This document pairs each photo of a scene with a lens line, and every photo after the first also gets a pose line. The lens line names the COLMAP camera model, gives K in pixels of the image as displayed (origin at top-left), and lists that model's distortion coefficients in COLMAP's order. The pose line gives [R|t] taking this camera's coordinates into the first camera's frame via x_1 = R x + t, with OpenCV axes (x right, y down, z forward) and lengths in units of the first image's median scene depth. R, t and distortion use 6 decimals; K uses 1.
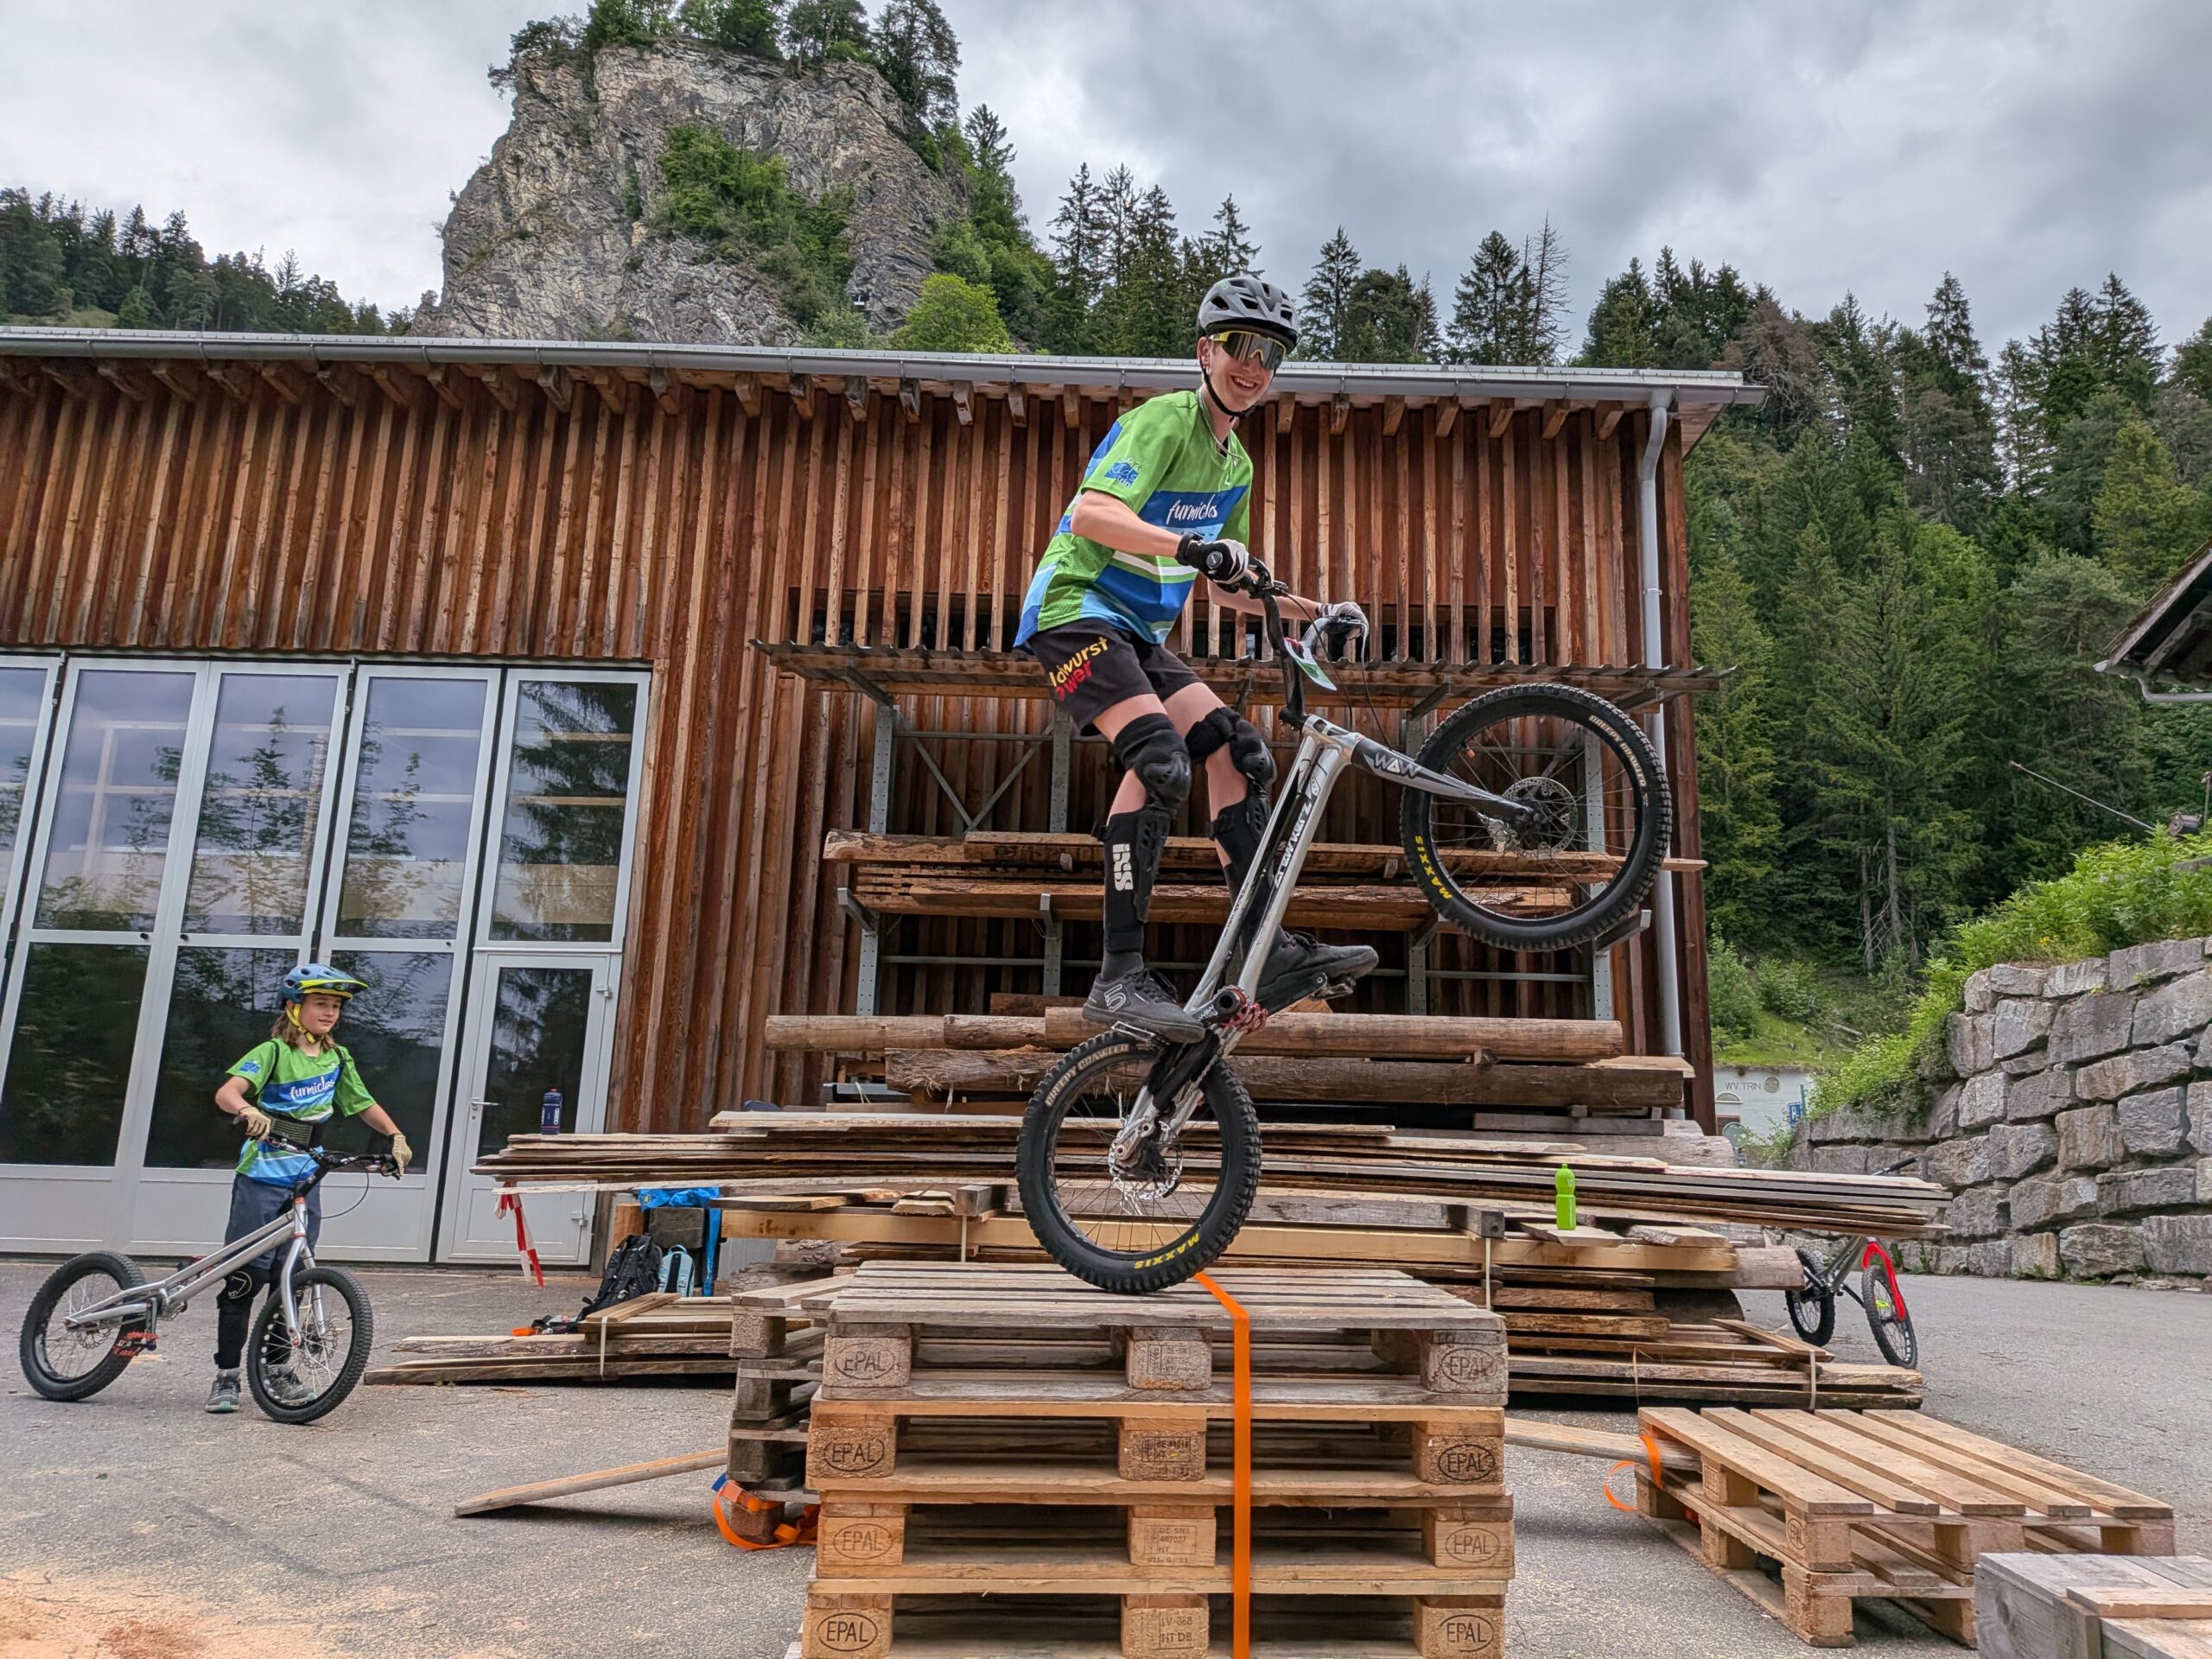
lens RADIAL K [[1558.6, 0, 1162.4], [0, 1558.6, 831.0], [0, 0, 1]] dist [0.082357, -0.136430]
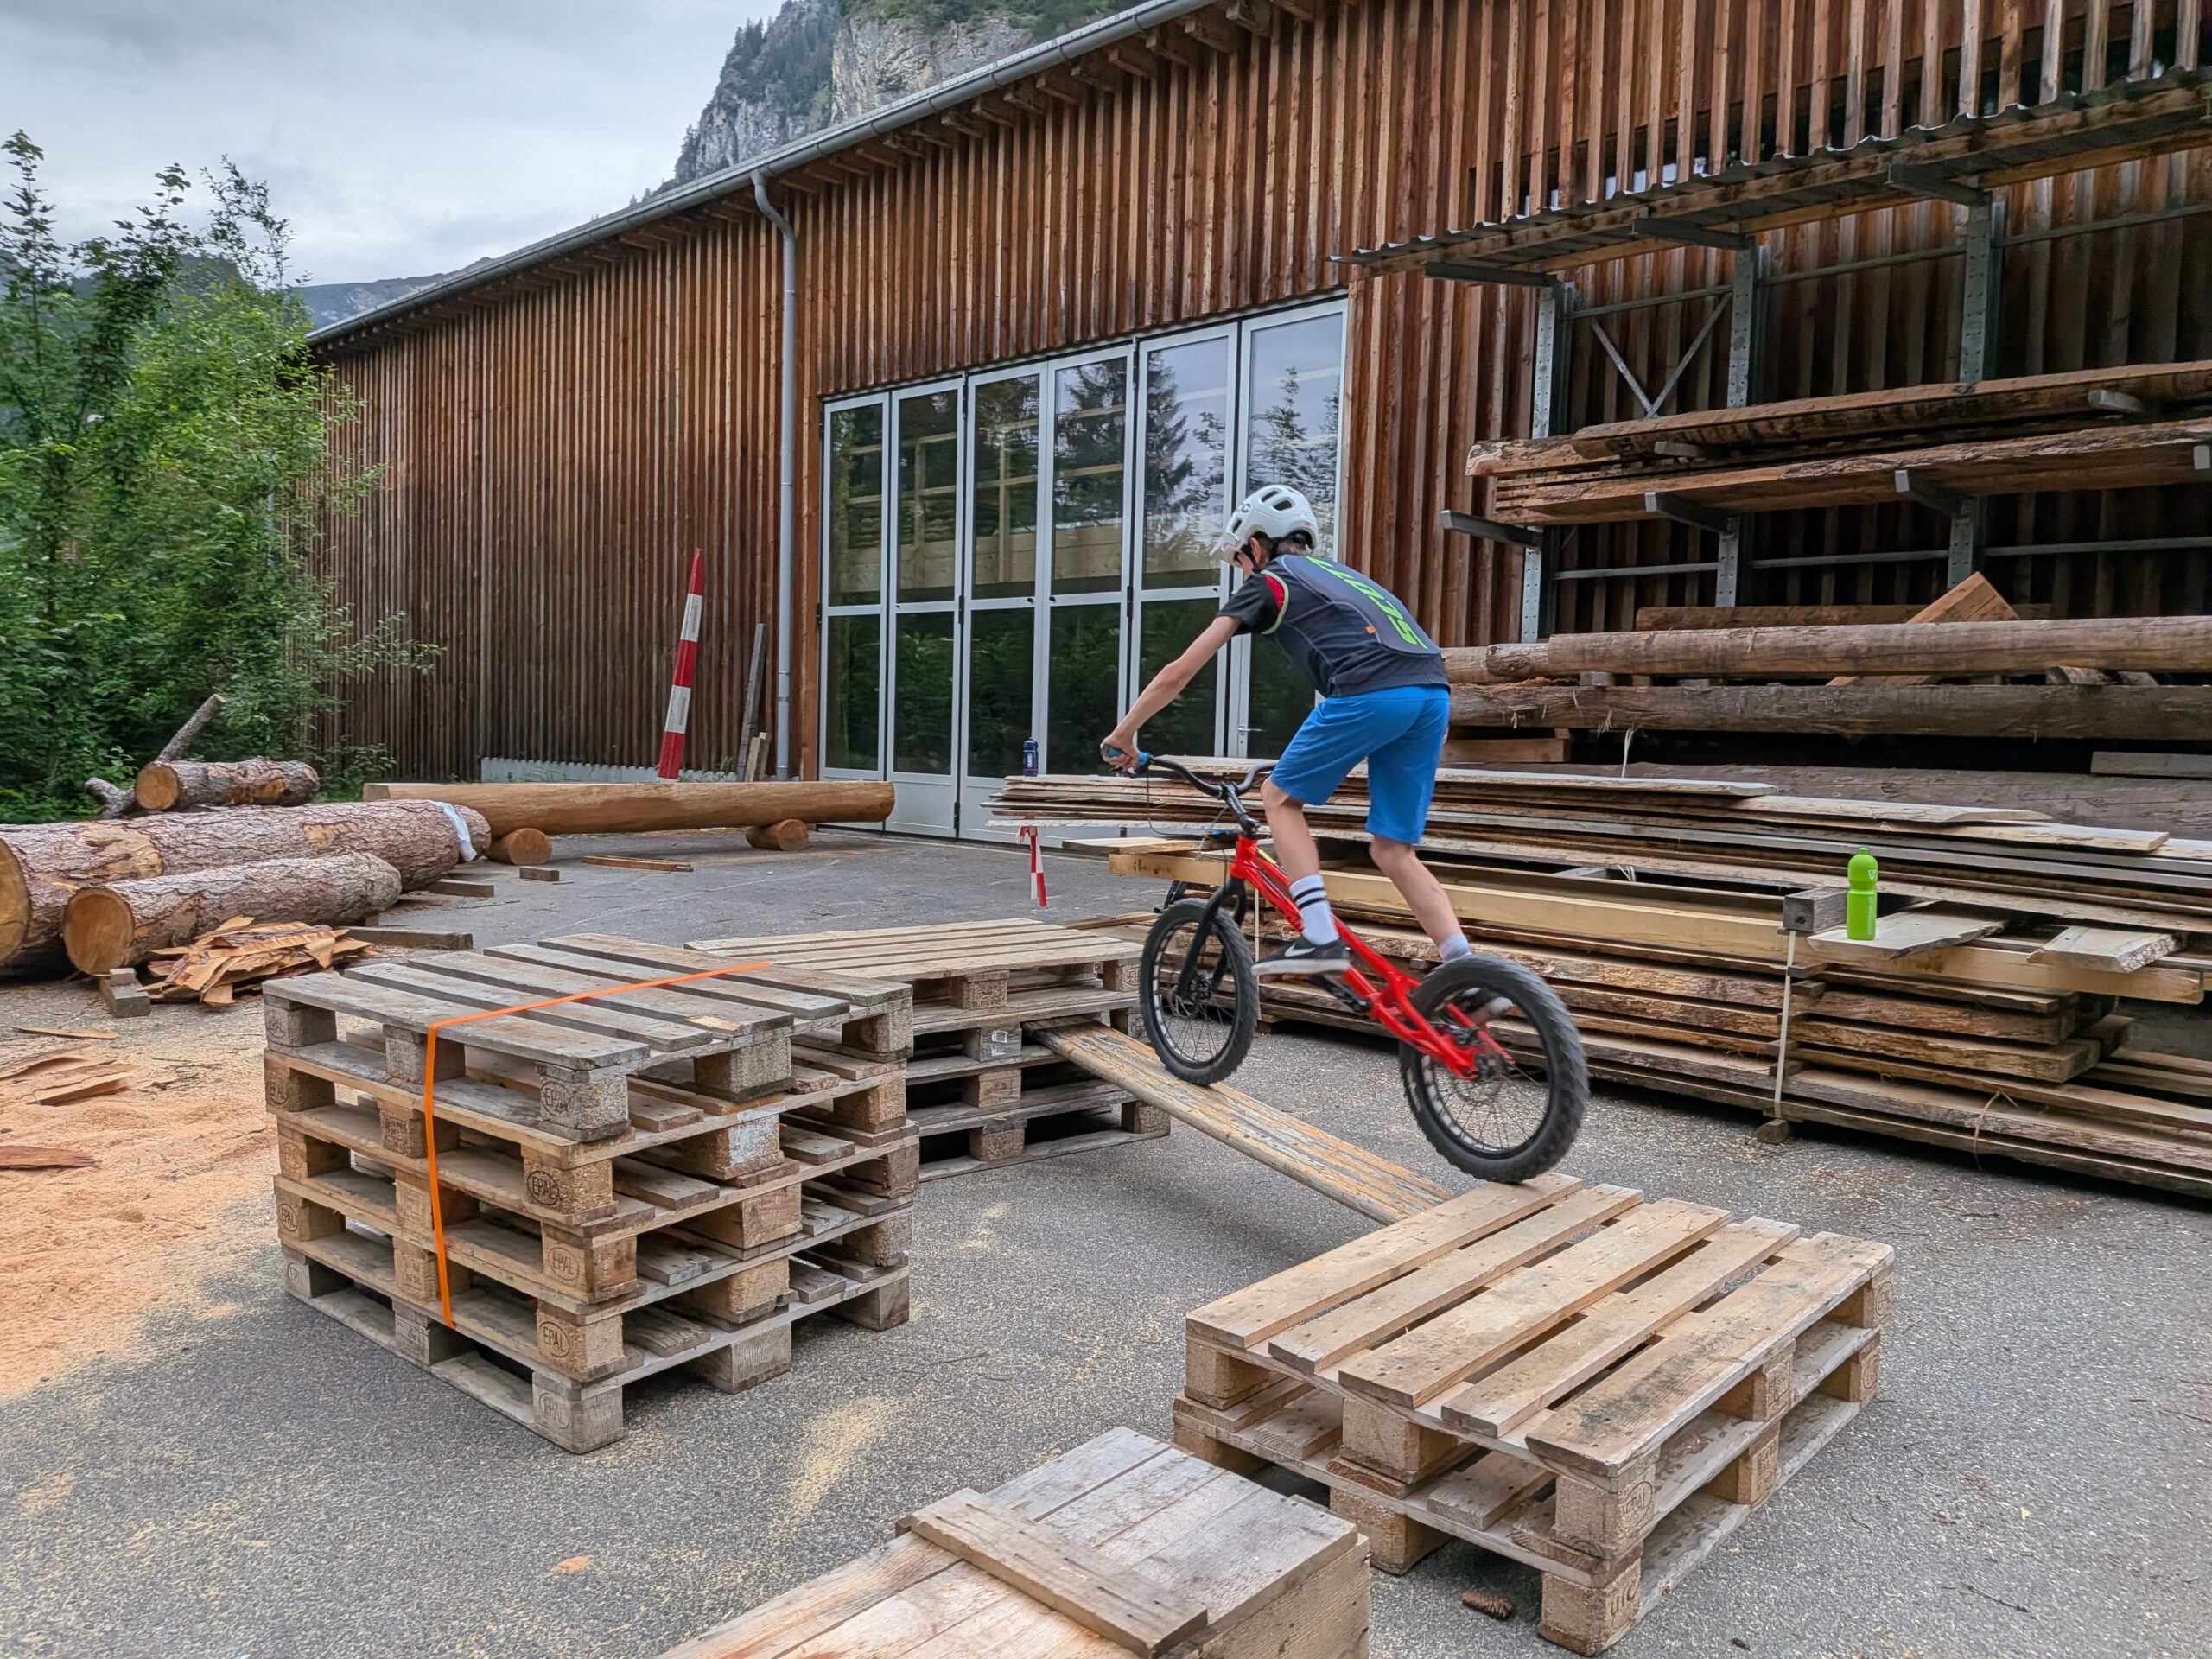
lens RADIAL K [[1558.6, 0, 1162.4], [0, 1558.6, 831.0], [0, 0, 1]] dist [0.082357, -0.136430]
pose [[0.734260, 0.036728, -0.677874, 0.270172], [0.139041, 0.969232, 0.203120, 0.006775], [0.664477, -0.243395, 0.706561, 0.141377]]
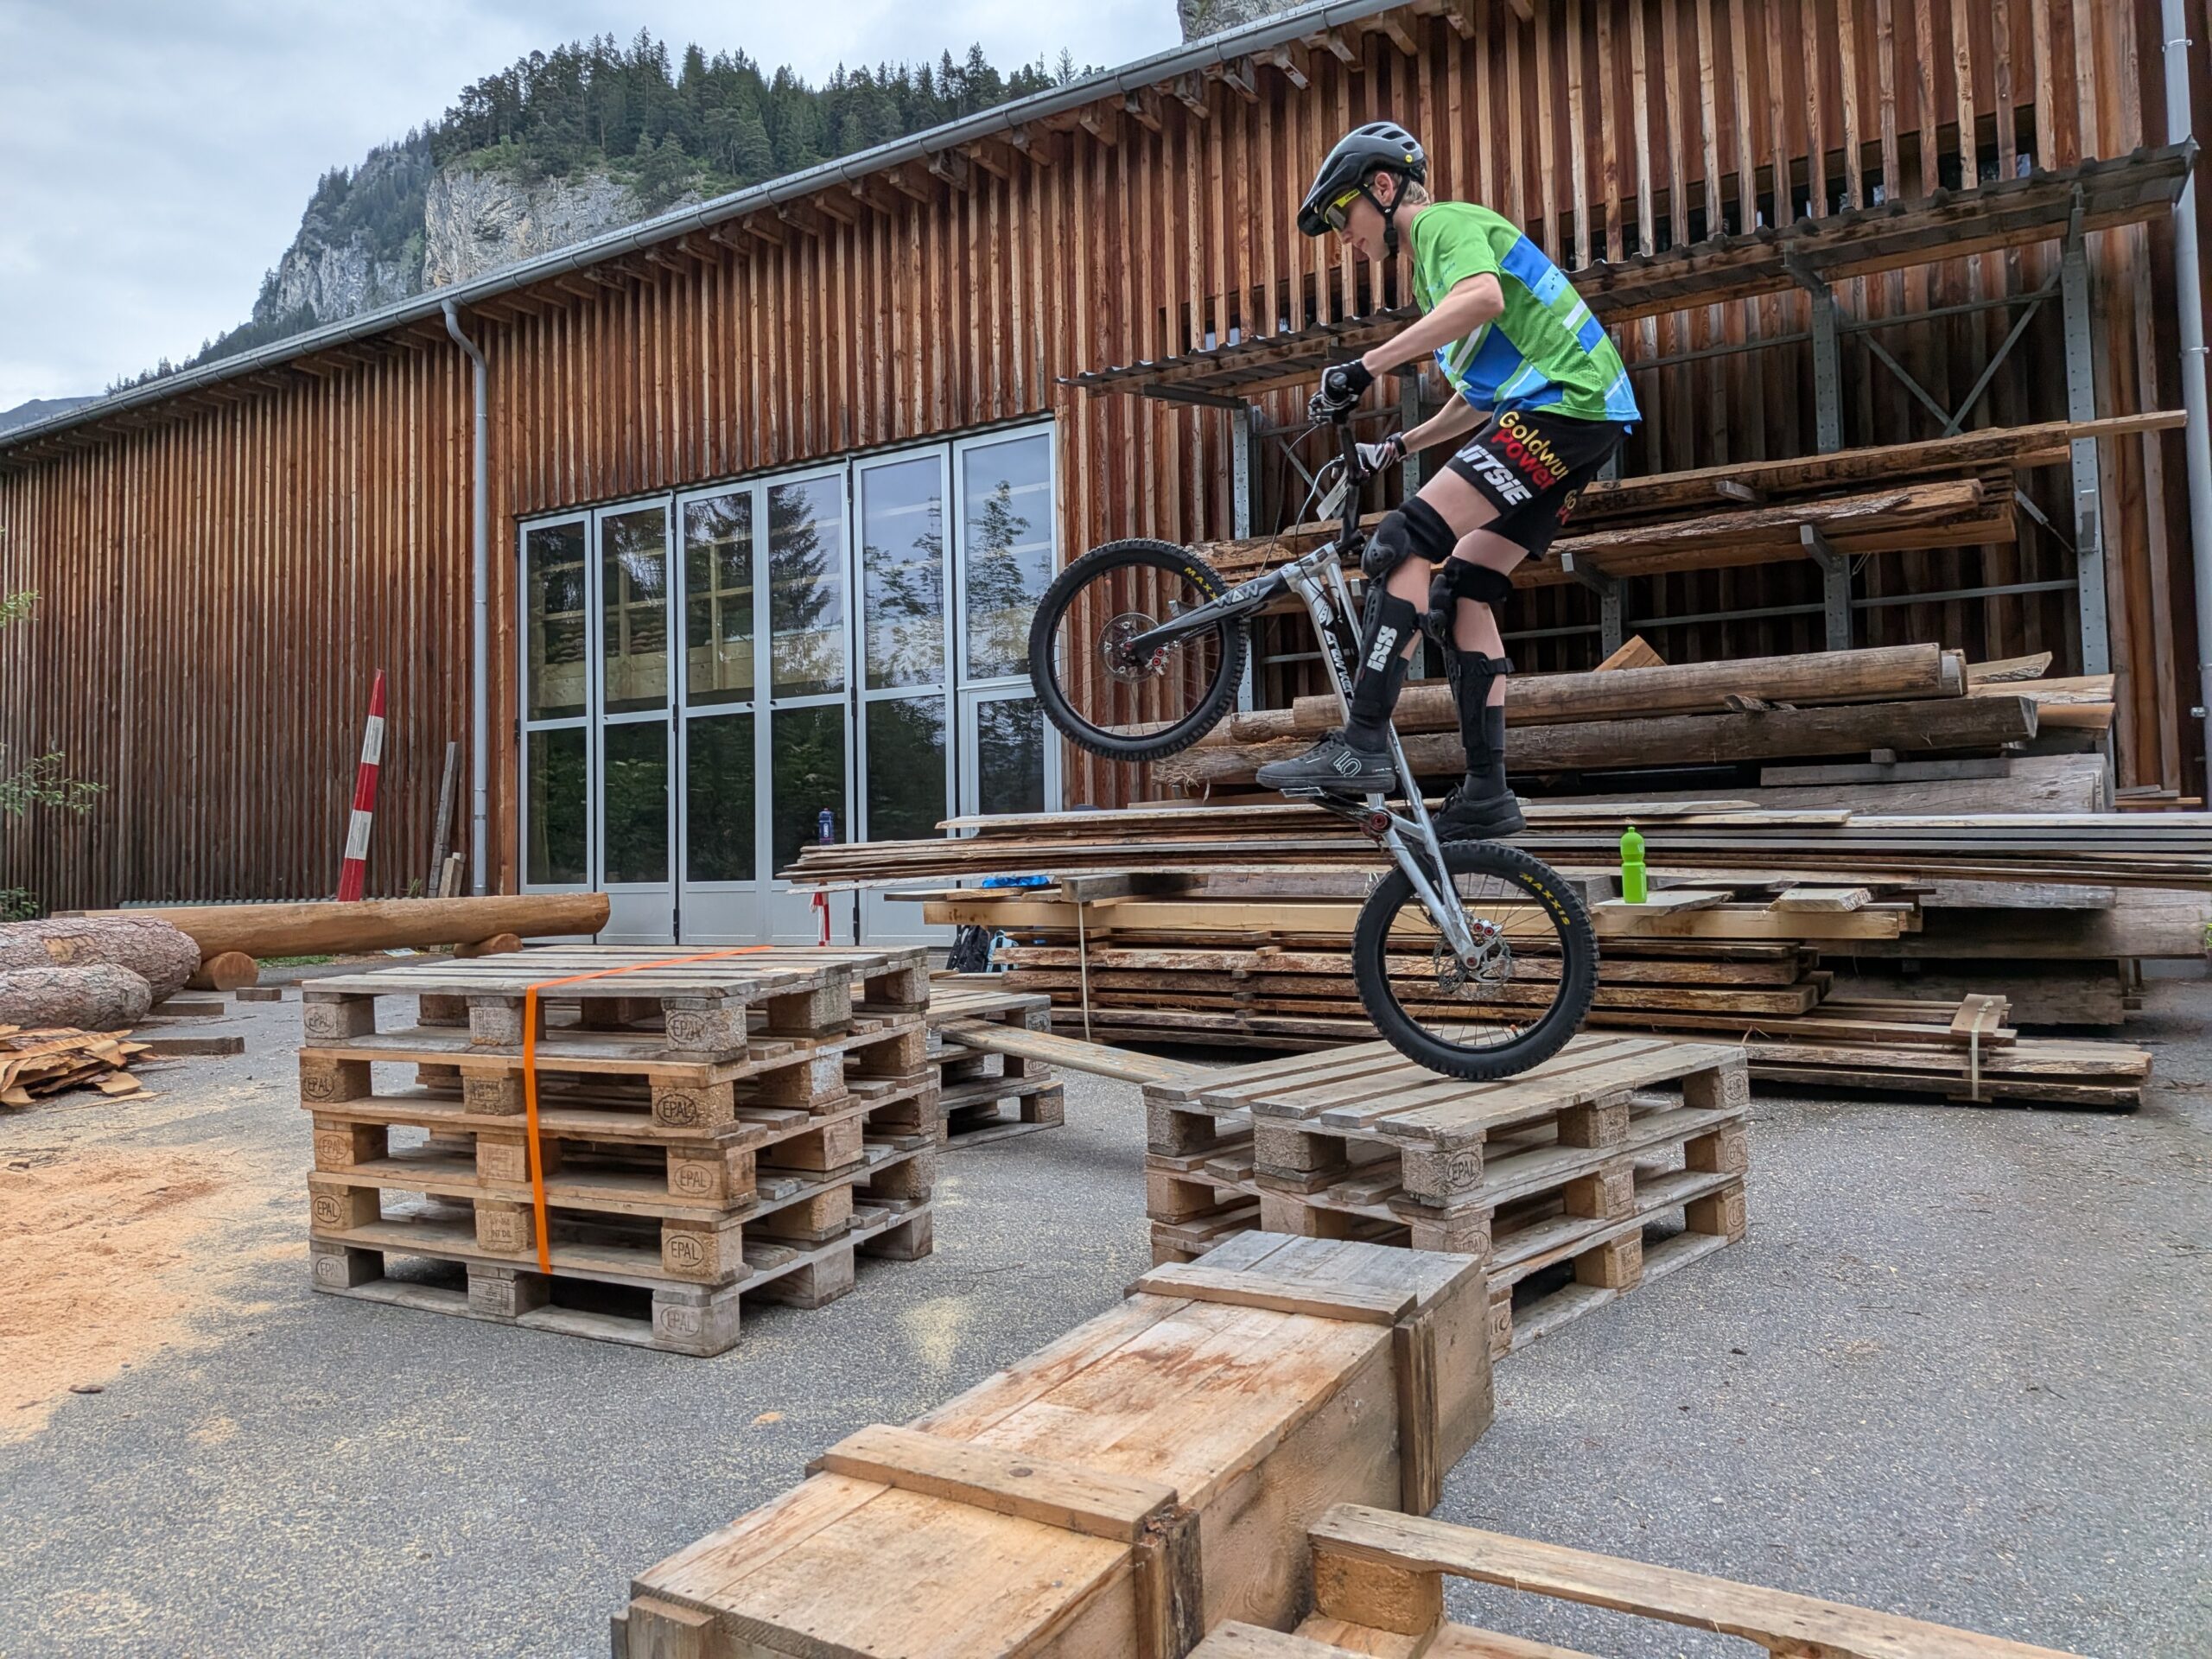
lens RADIAL K [[1553.7, 0, 1085.4], [0, 1553.7, 787.4], [0, 0, 1]] dist [0.100647, -0.171345]
pose [[0.845485, -0.068557, -0.529580, 0.245786], [0.156176, 0.980109, 0.122457, 0.018744], [0.510651, -0.186243, 0.839374, 0.057015]]
